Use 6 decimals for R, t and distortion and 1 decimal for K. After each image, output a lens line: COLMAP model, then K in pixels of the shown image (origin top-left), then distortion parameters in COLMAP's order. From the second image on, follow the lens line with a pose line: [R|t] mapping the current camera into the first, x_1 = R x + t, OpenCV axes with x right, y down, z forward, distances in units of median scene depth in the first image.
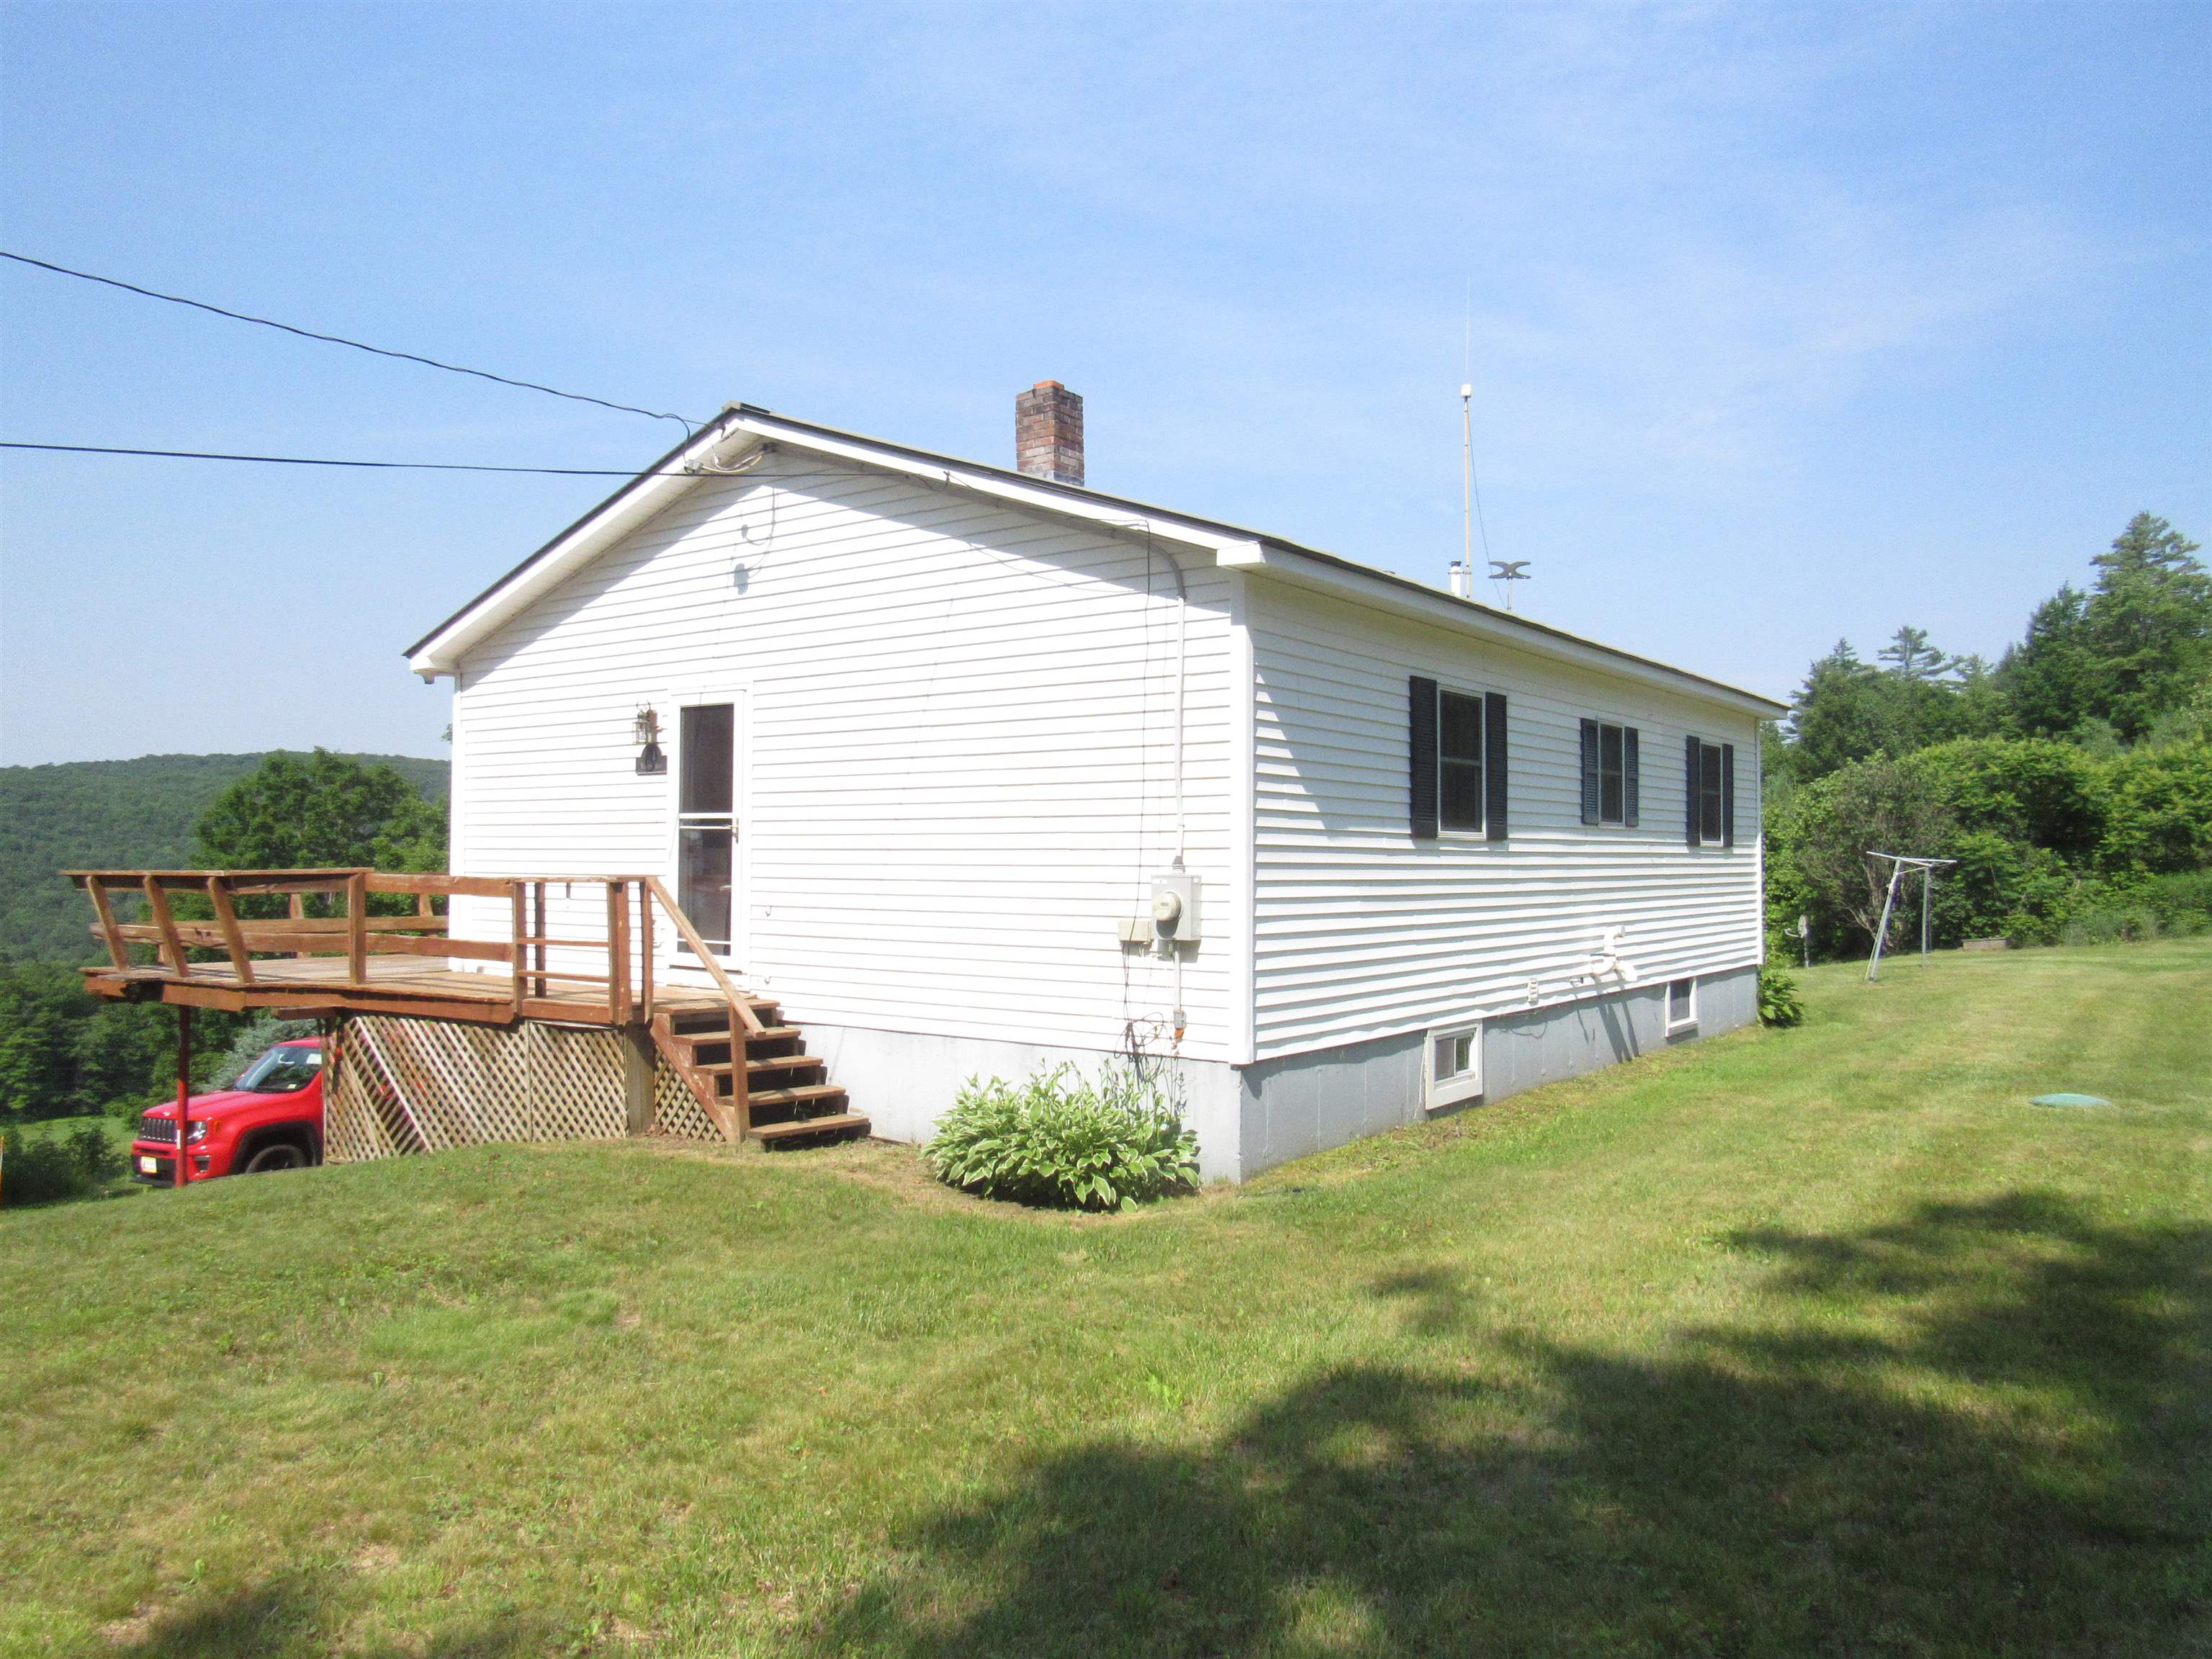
lens RADIAL K [[1596.9, 0, 1091.1], [0, 1596.9, 828.1], [0, 0, 1]] dist [-0.032020, 0.016558]
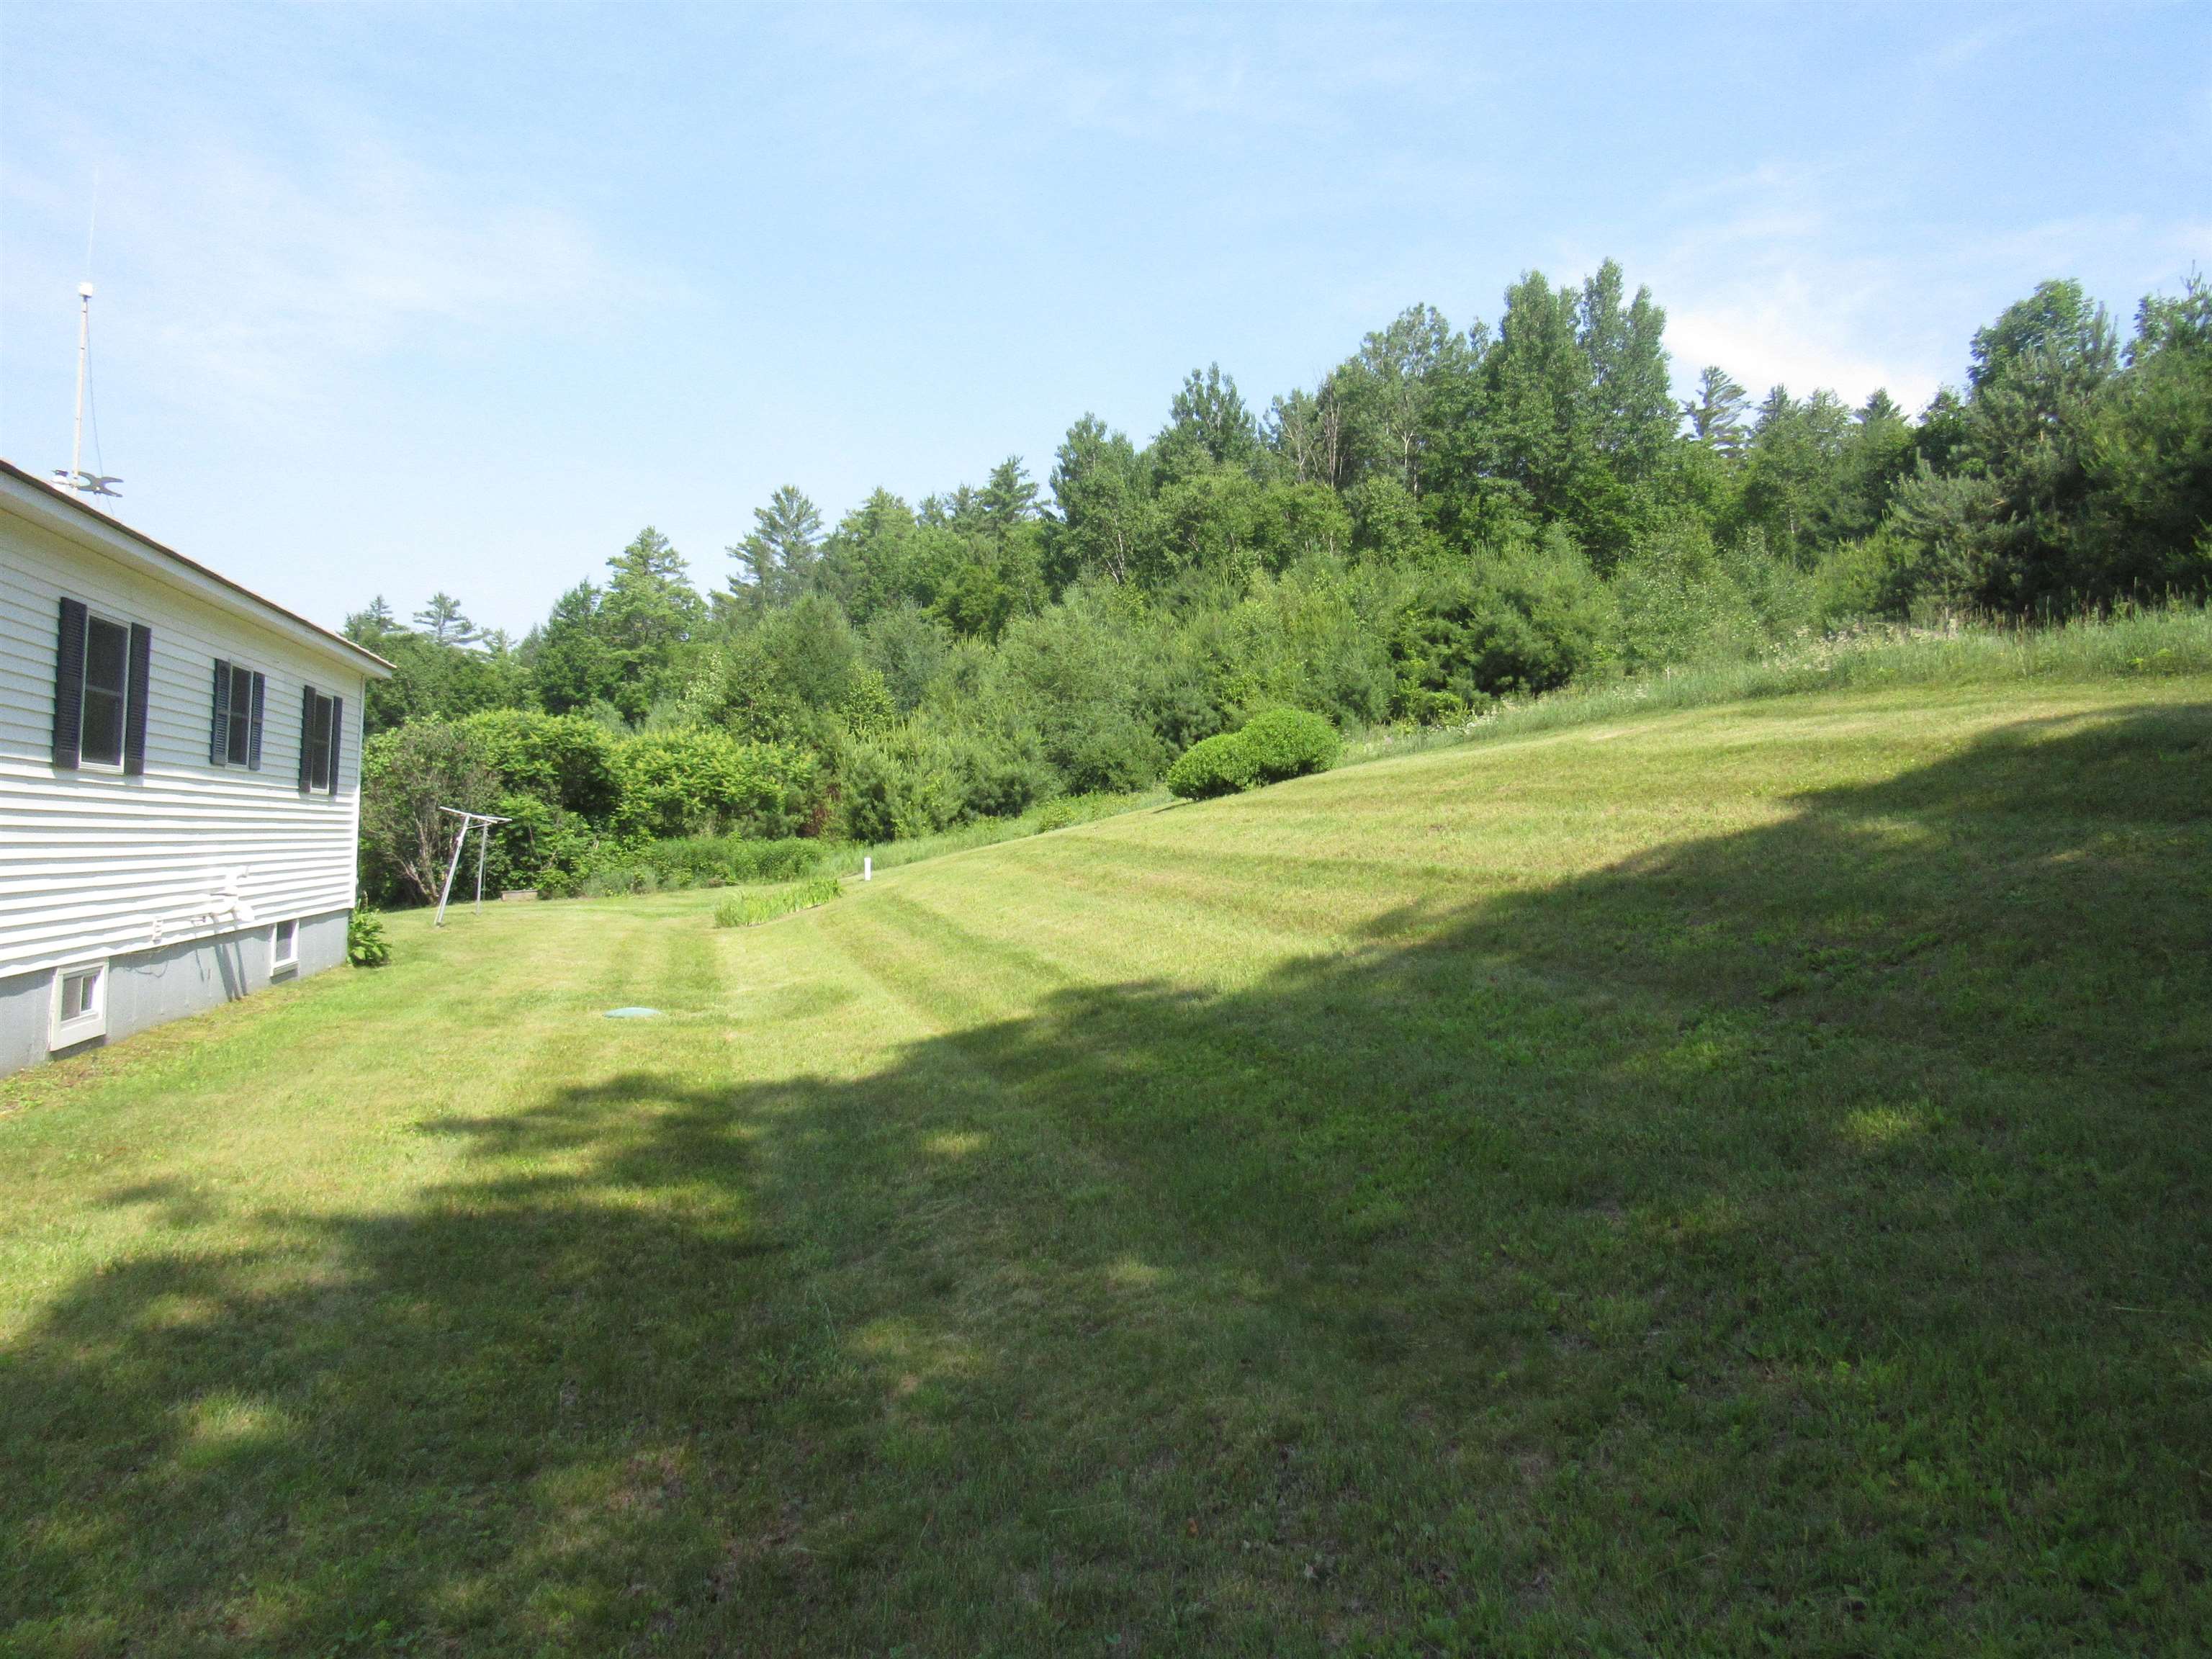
lens RADIAL K [[1596.9, 0, 1087.4], [0, 1596.9, 835.3], [0, 0, 1]] dist [-0.032020, 0.016558]
pose [[0.643381, 0.036720, 0.764665, -0.099487], [-0.062168, 0.998056, 0.004380, 0.003505], [-0.763018, -0.050356, 0.644413, -0.067715]]
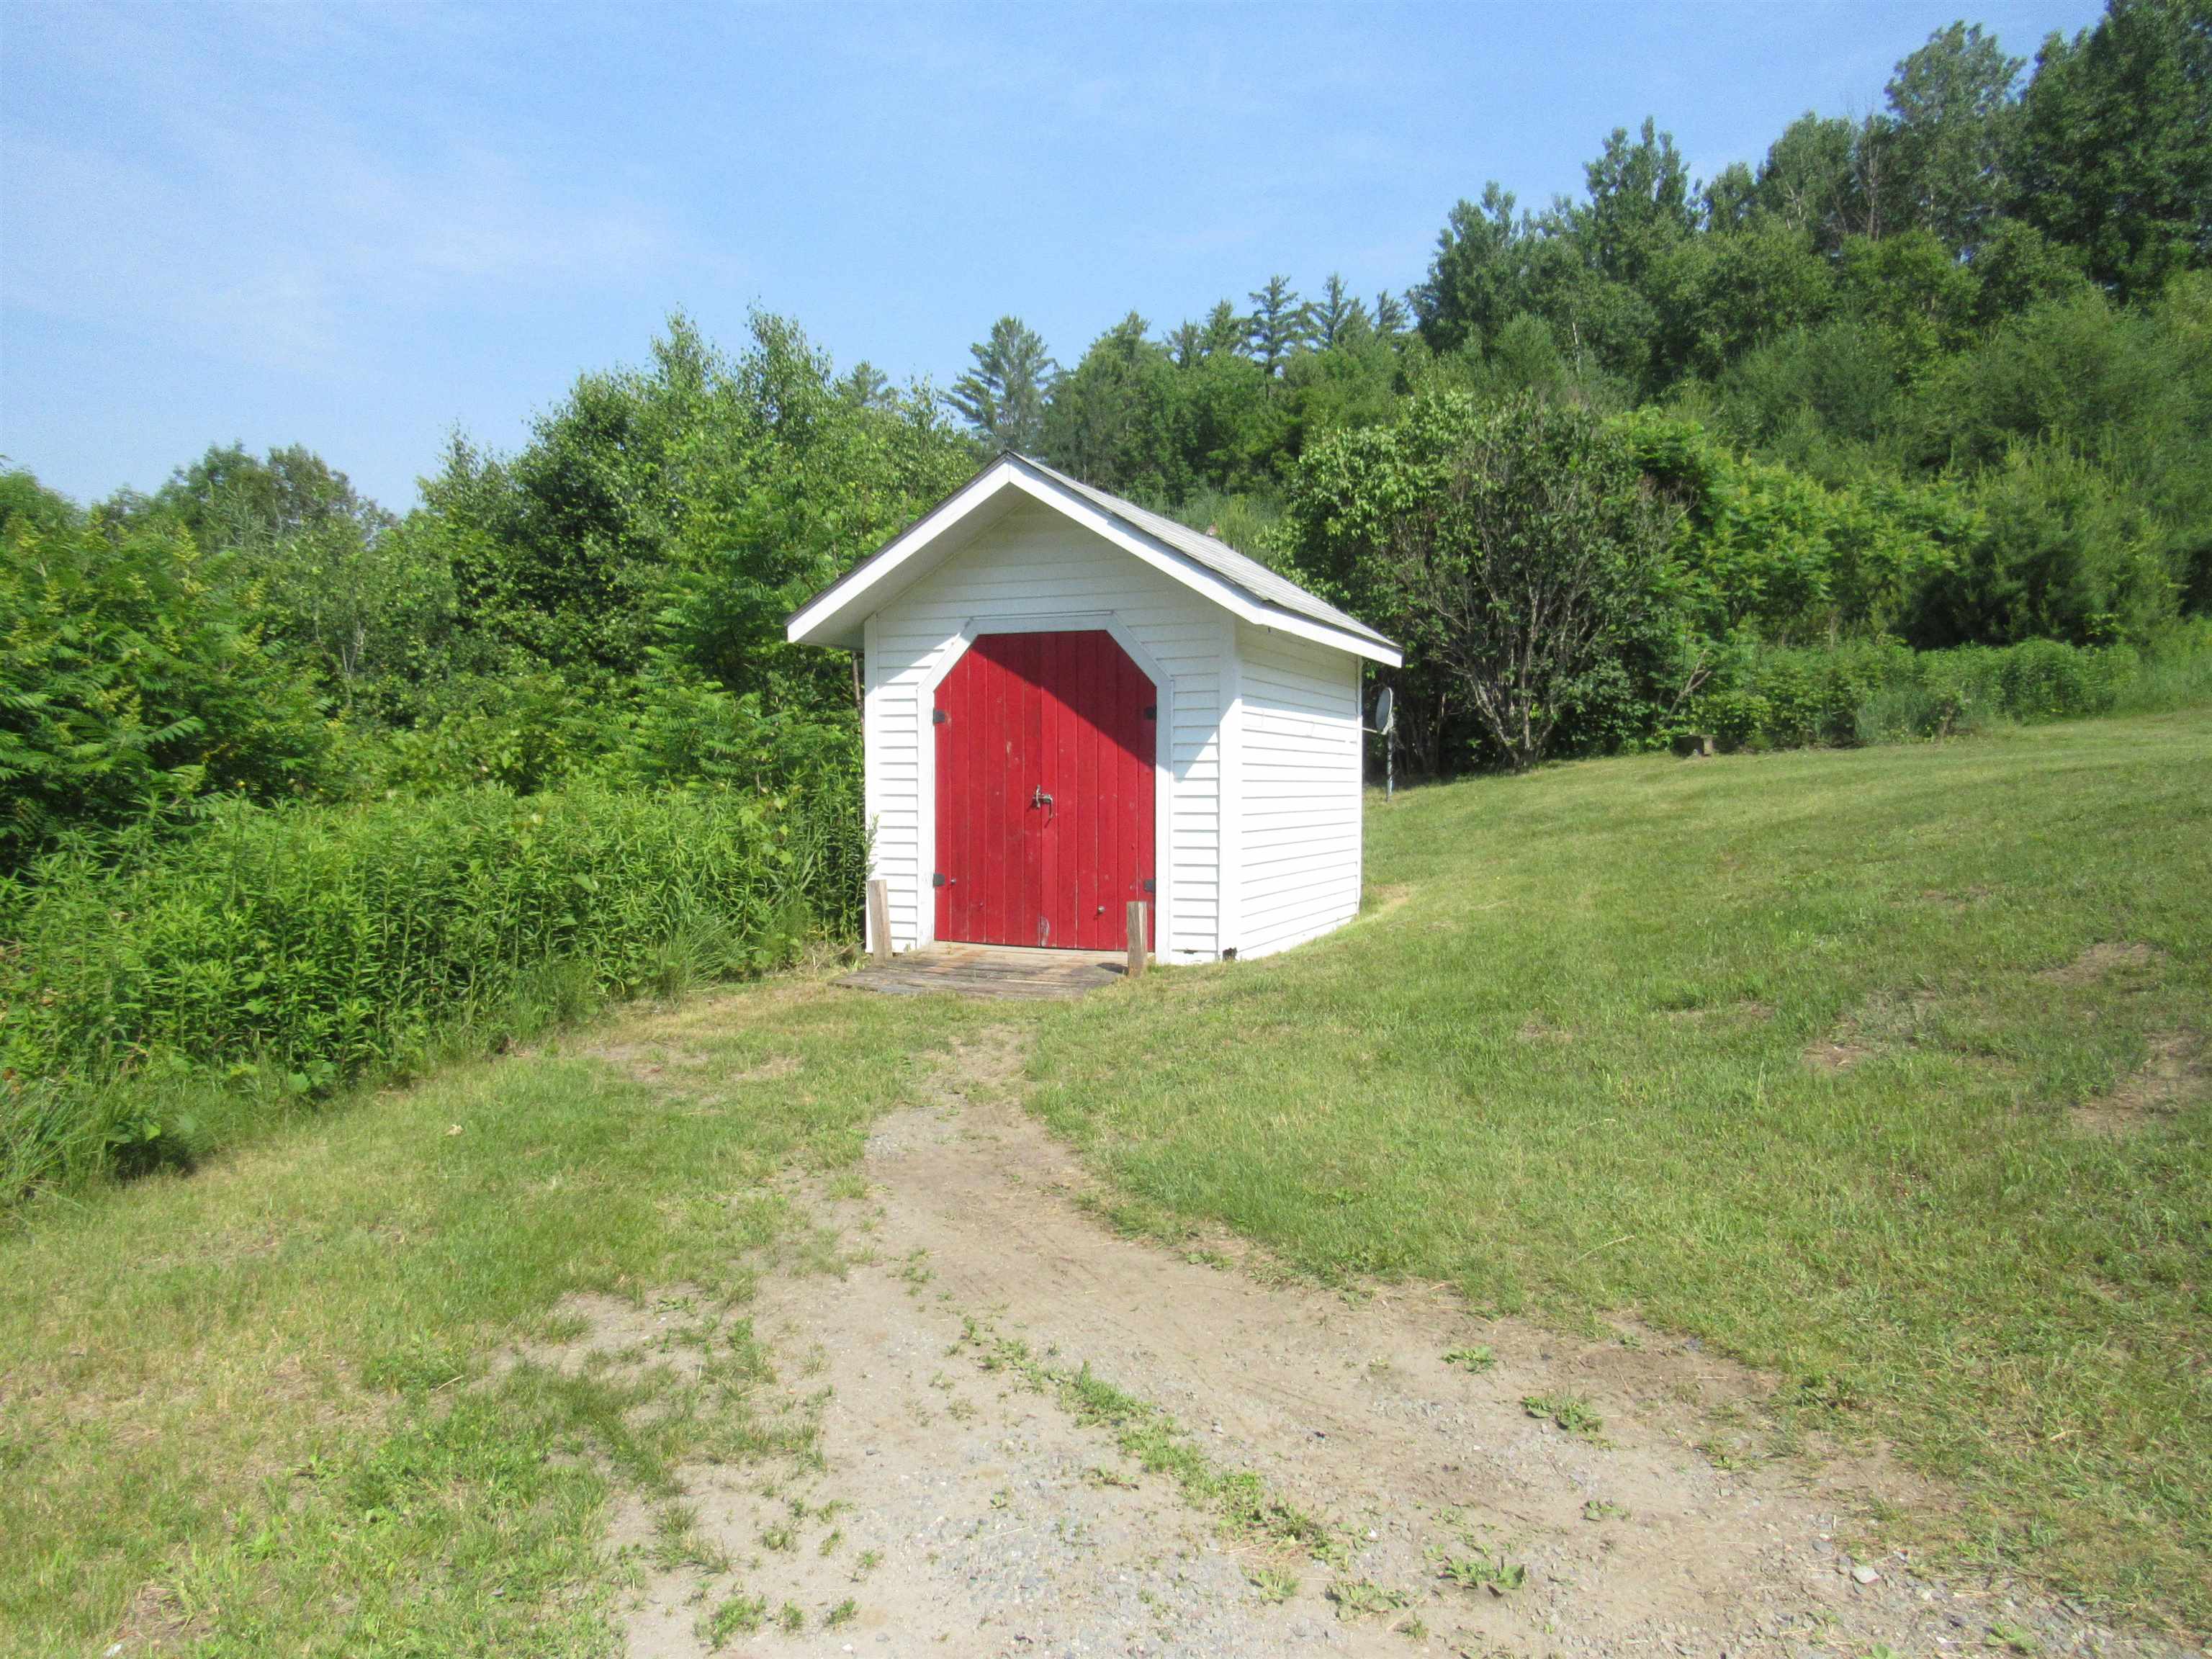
lens RADIAL K [[1596.9, 0, 1114.9], [0, 1596.9, 826.1], [0, 0, 1]] dist [-0.032020, 0.016558]
pose [[0.629818, -0.014598, 0.776605, 0.040339], [-0.041683, 0.997747, 0.052560, 0.251788], [-0.775623, -0.065475, 0.627791, 2.531225]]
